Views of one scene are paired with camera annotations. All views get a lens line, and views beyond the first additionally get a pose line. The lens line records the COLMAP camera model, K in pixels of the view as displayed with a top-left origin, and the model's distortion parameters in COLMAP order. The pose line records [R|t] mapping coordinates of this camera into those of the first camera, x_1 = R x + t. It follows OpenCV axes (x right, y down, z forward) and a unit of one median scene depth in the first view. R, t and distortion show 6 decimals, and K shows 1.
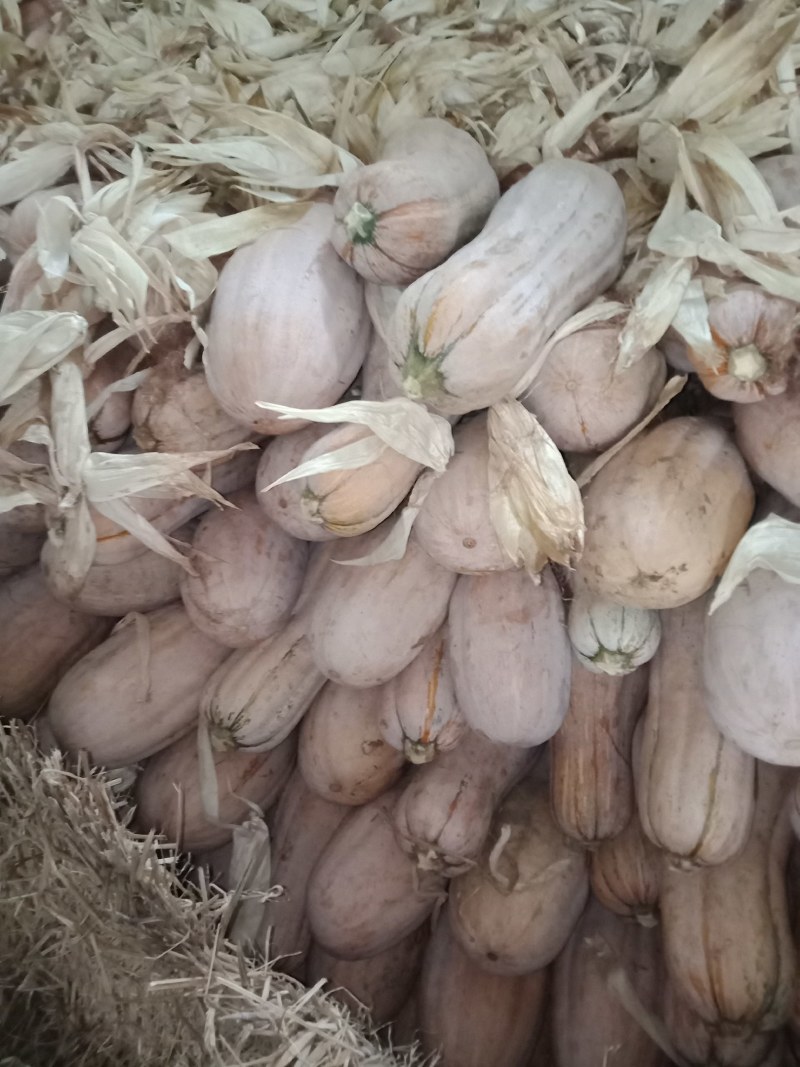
lens RADIAL K [[767.5, 0, 400.0], [0, 767.5, 533.5], [0, 0, 1]] dist [-0.013739, -0.002747]
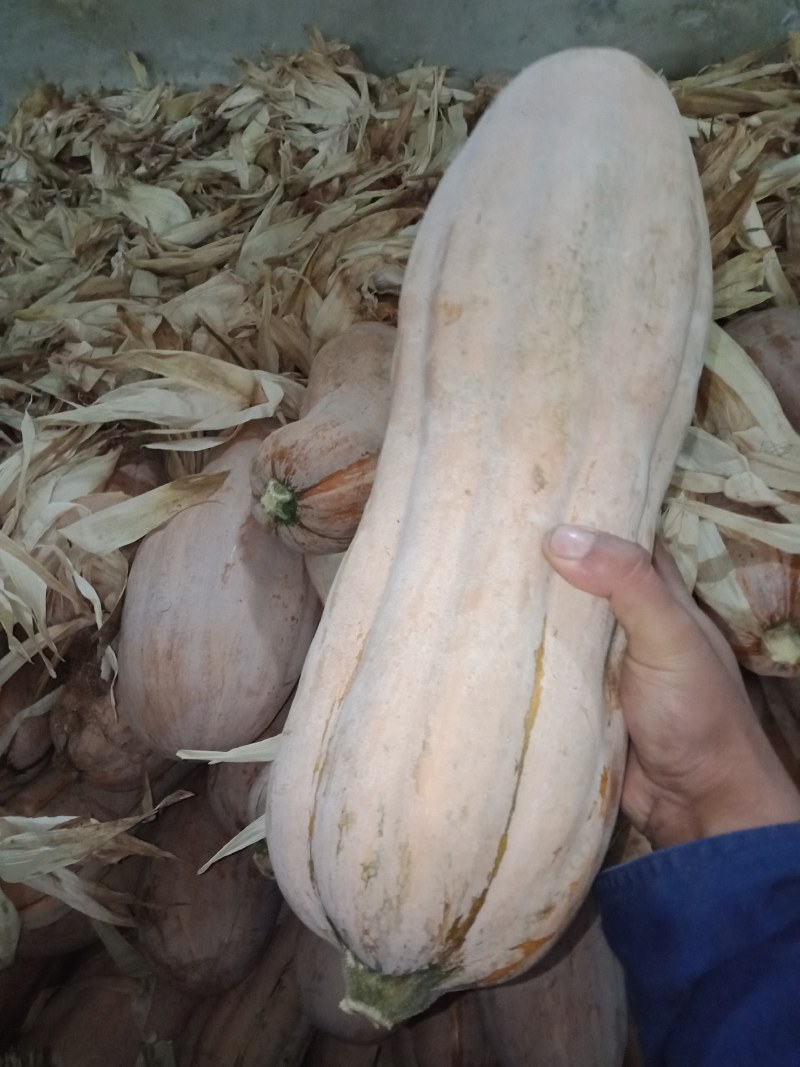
lens RADIAL K [[778.6, 0, 404.7], [0, 778.6, 536.6], [0, 0, 1]] dist [0.120516, -0.222621]
pose [[0.988694, -0.148697, -0.019317, 0.081372], [0.146511, 0.985411, -0.086600, -0.233624], [0.031912, 0.082791, 0.996056, 0.125064]]
